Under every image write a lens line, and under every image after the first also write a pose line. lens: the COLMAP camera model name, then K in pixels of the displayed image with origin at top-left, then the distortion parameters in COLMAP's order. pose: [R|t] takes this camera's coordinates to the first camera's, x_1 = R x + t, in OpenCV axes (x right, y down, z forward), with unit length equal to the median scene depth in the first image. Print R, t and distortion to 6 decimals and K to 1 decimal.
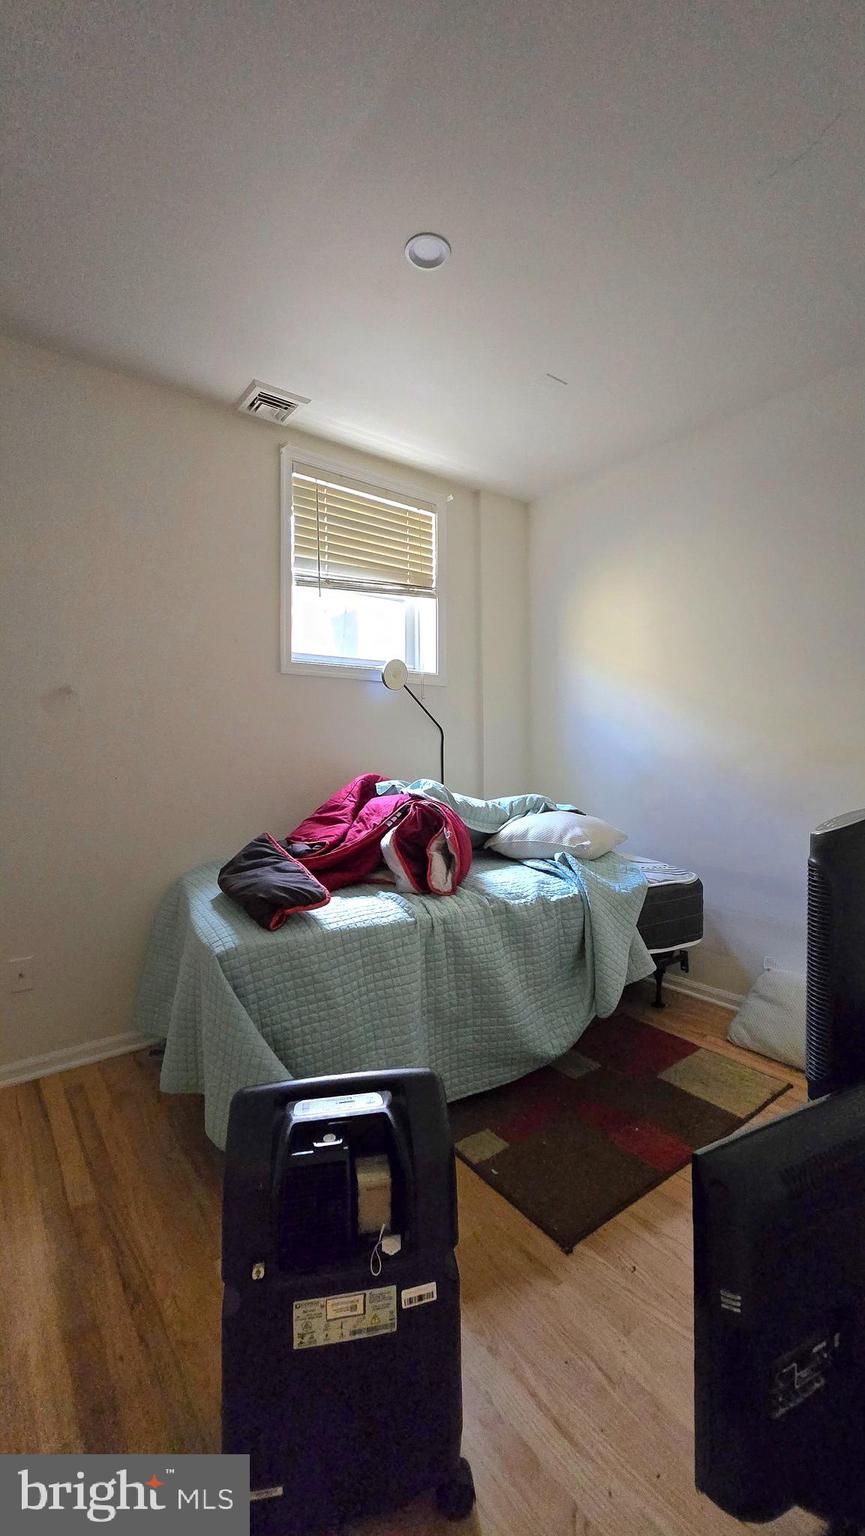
lens RADIAL K [[609.3, 0, 432.5], [0, 609.3, 768.0], [0, 0, 1]] dist [-0.000503, -0.000025]
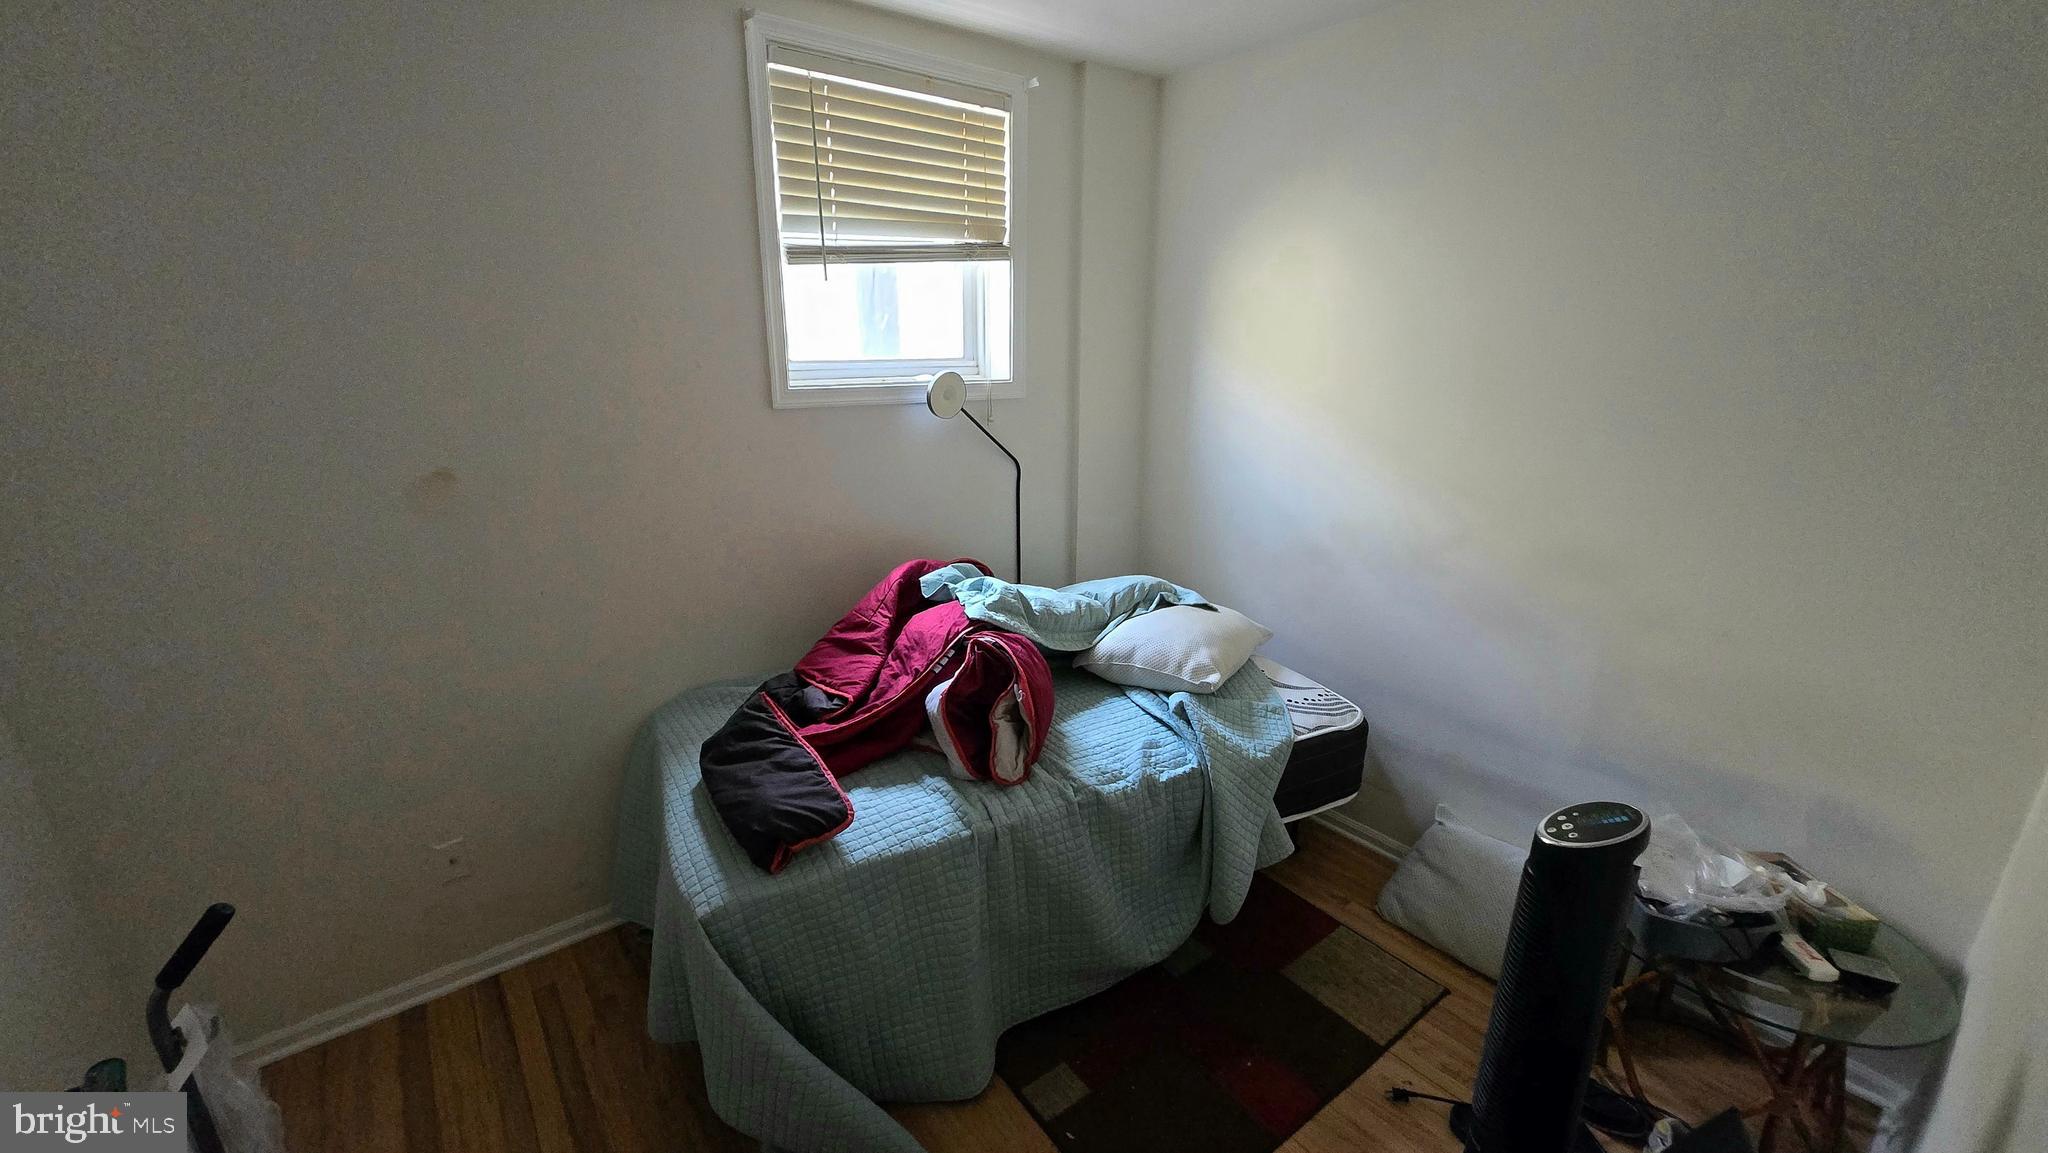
lens RADIAL K [[812.4, 0, 1024.0], [0, 812.4, 576.5], [0, 0, 1]] dist [-0.000503, -0.000025]
pose [[0.999936, 0.005453, 0.009901, 0.018523], [-0.007918, 0.963004, 0.269371, -0.254744], [-0.008066, -0.269432, 0.962986, 0.114874]]
